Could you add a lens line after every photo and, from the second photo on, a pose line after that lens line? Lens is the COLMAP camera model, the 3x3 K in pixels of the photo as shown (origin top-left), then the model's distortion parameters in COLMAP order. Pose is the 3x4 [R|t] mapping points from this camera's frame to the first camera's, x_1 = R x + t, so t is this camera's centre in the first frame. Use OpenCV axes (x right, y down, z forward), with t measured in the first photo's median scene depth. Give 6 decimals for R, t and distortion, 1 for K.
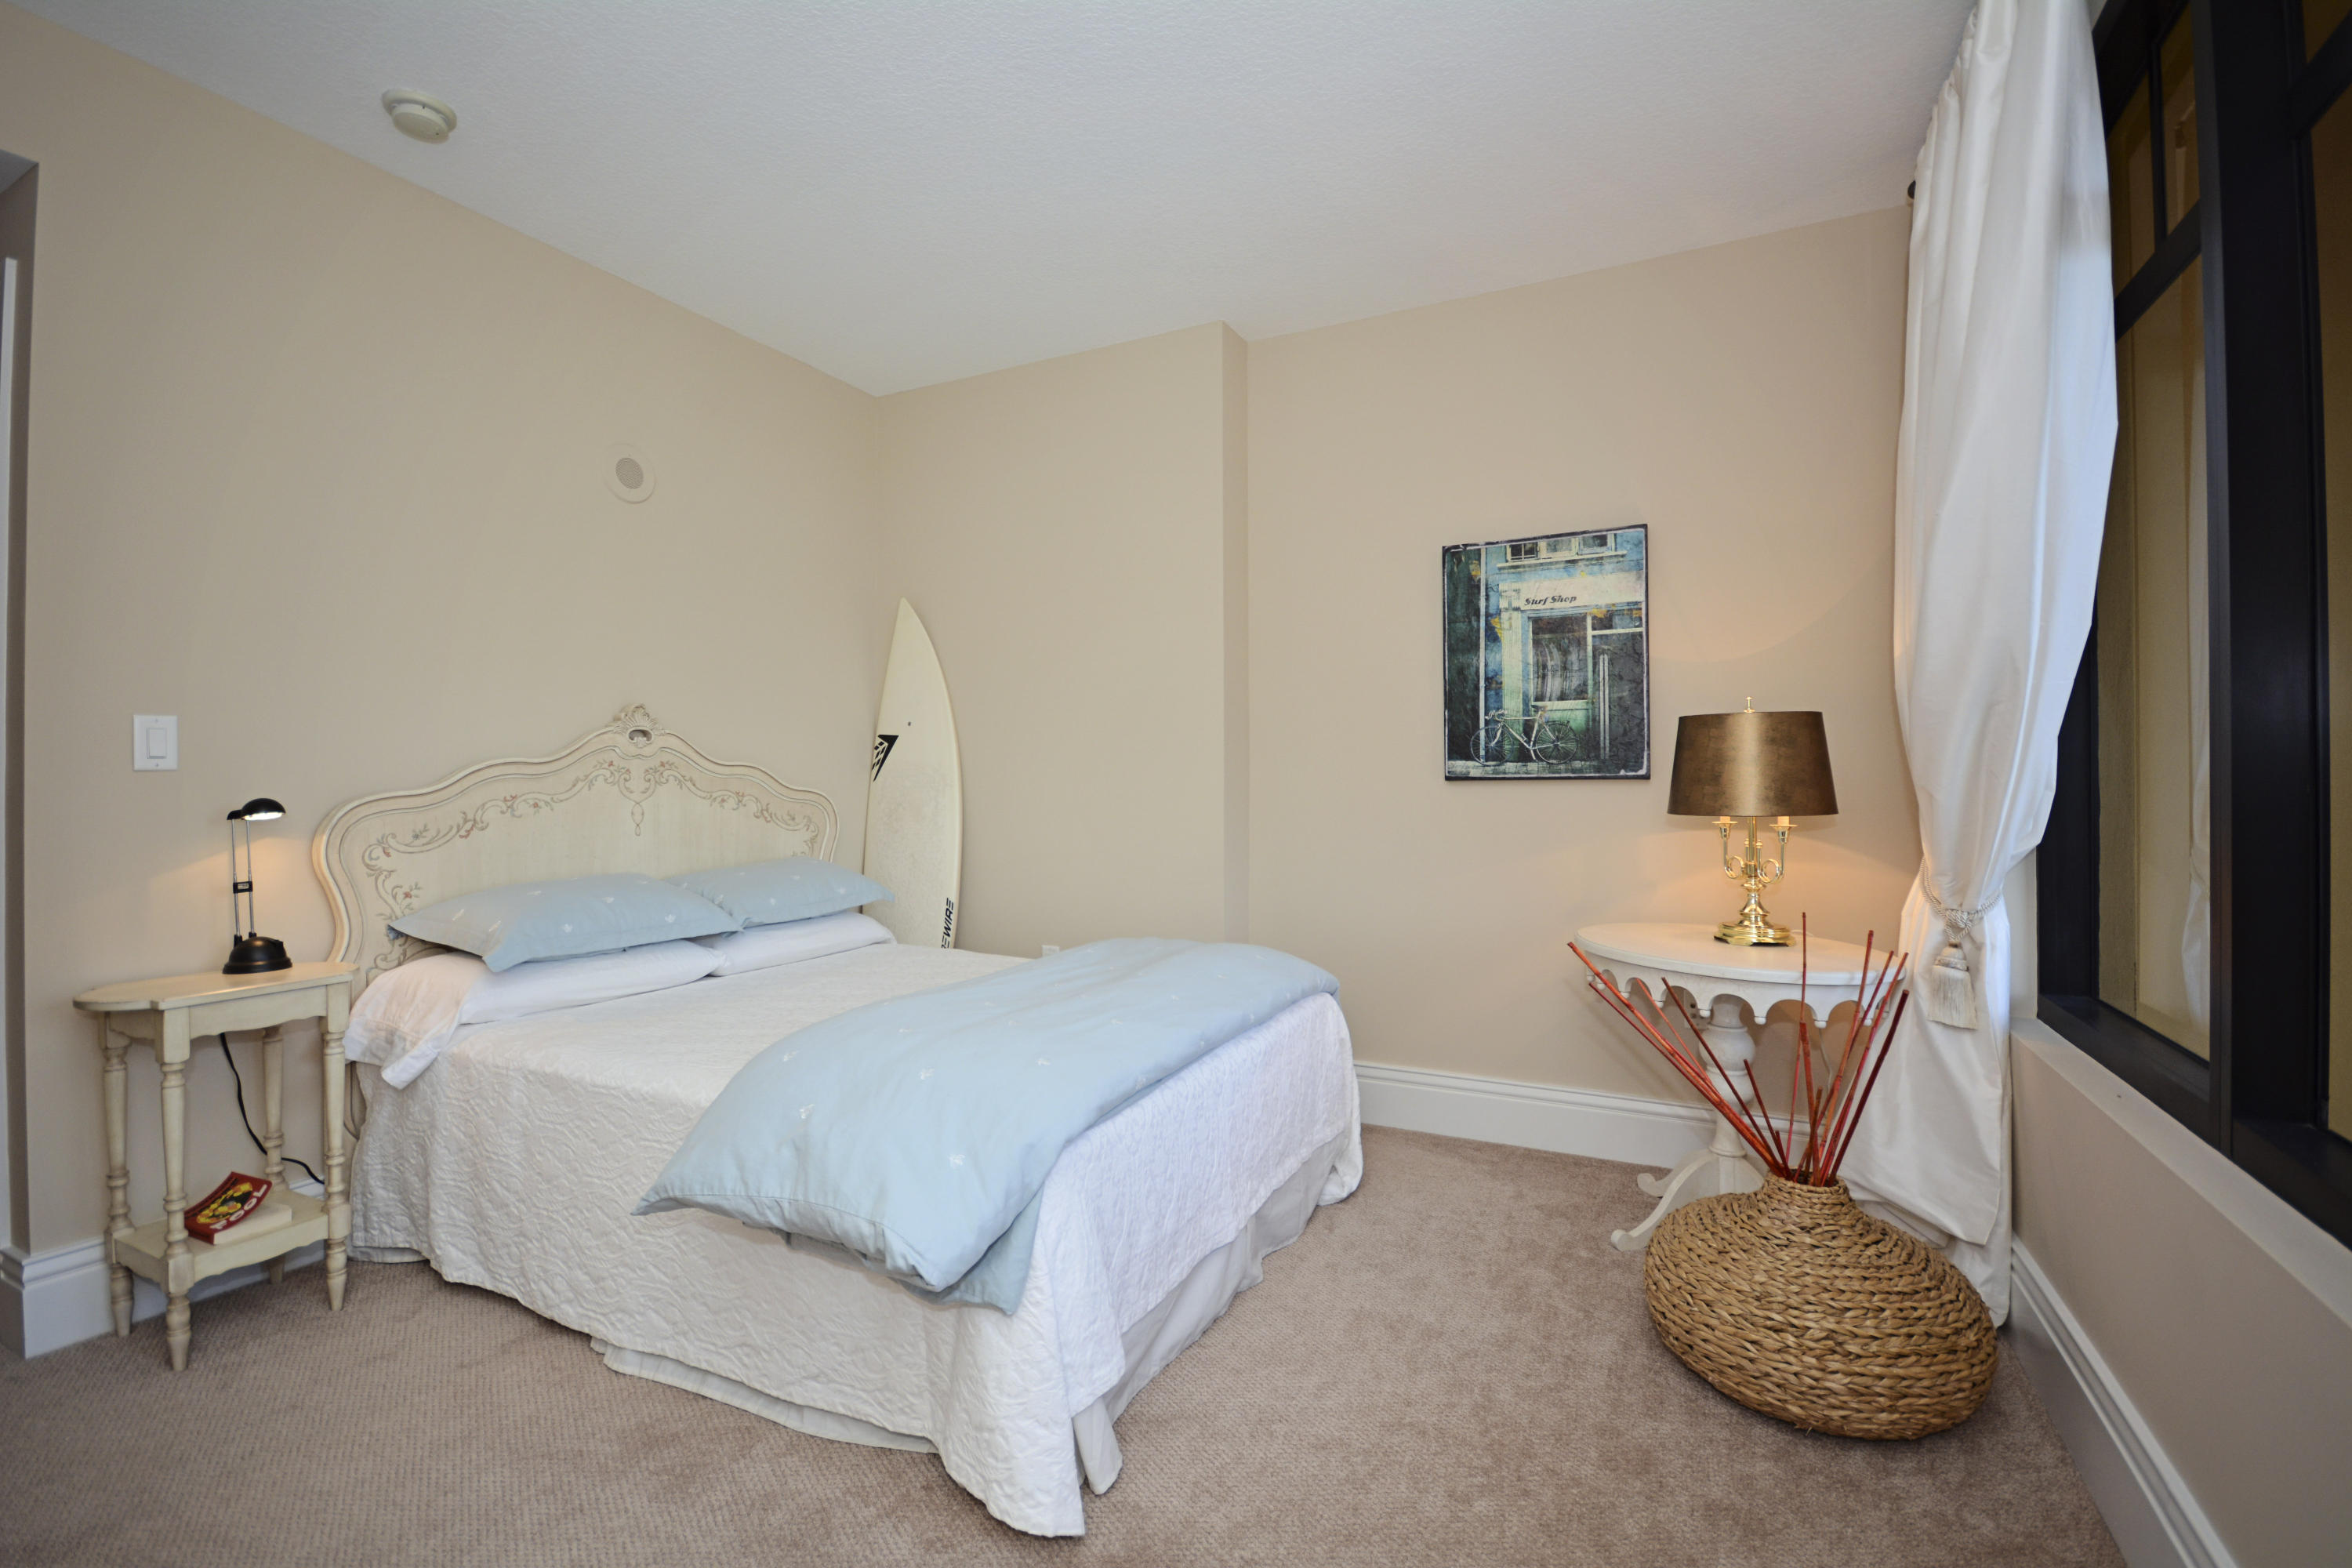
lens RADIAL K [[1065.0, 0, 1171.3], [0, 1065.0, 781.7], [0, 0, 1]] dist [-0.000060, -0.006021]
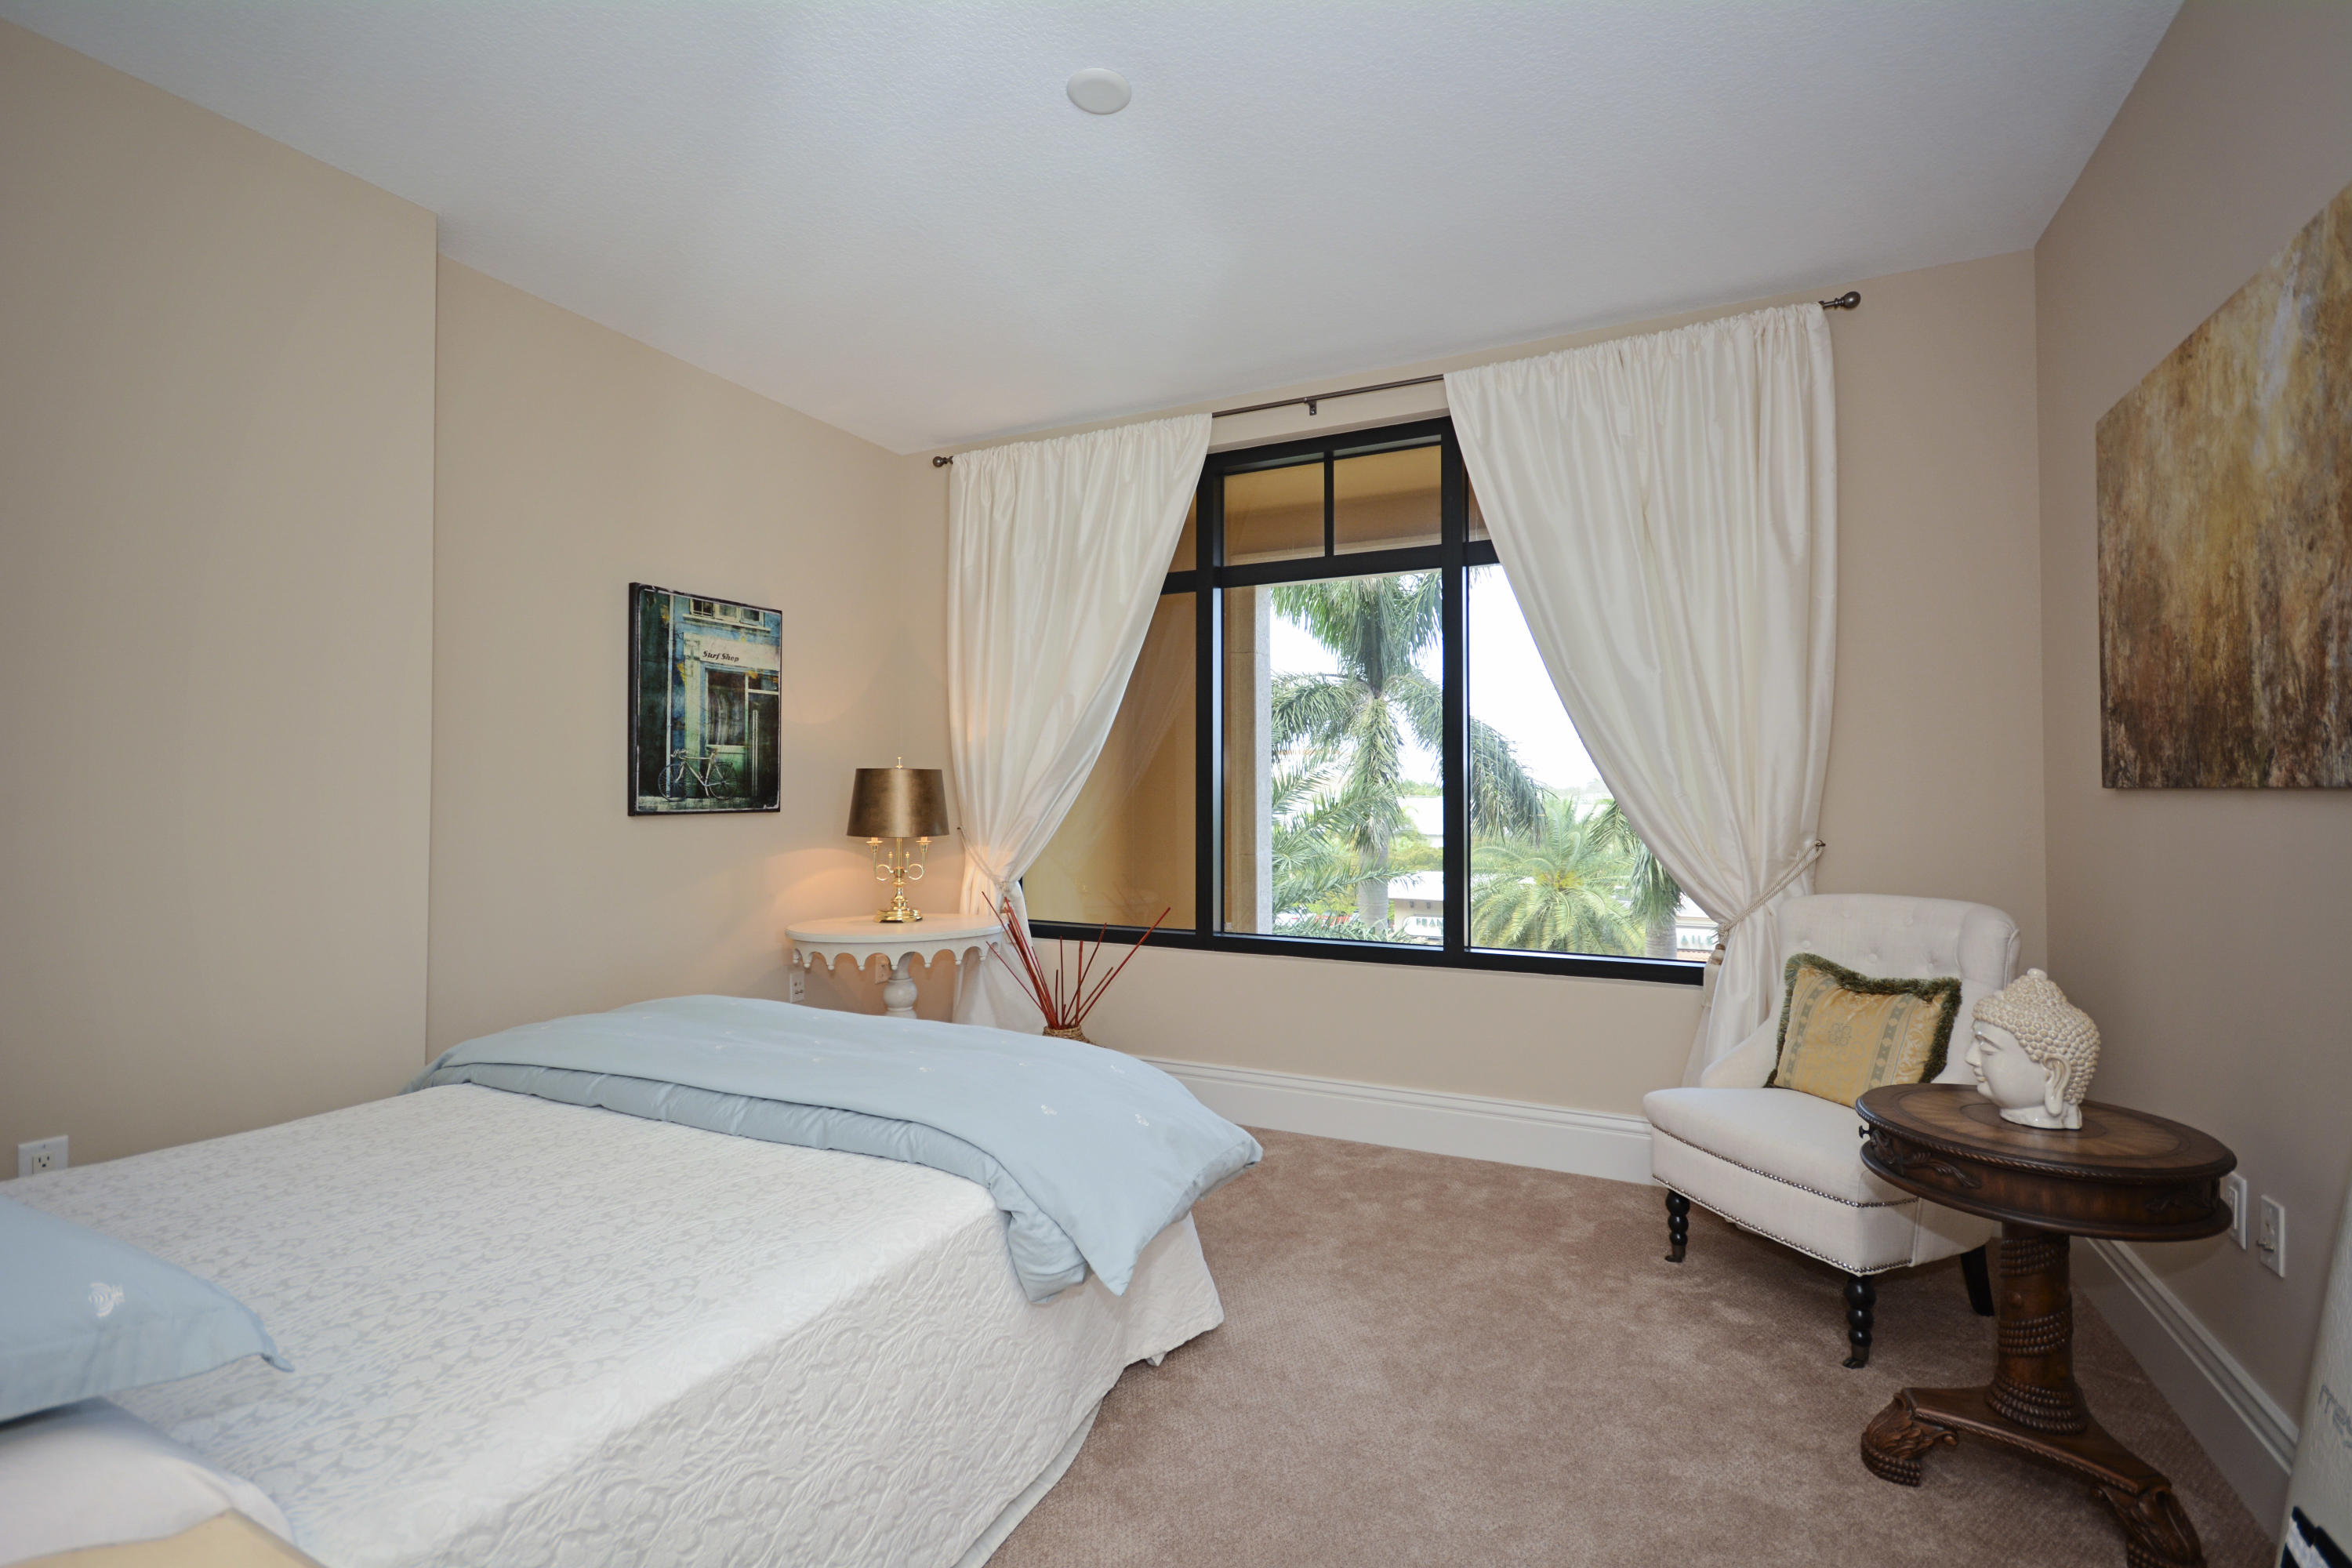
lens RADIAL K [[1065.0, 0, 1177.8], [0, 1065.0, 785.6], [0, 0, 1]] dist [-0.000060, -0.006021]
pose [[-0.038606, 0.007622, 0.999225, -0.800851], [-0.000451, 0.999971, -0.007645, -0.023068], [-0.999254, -0.000746, -0.038602, 0.549879]]
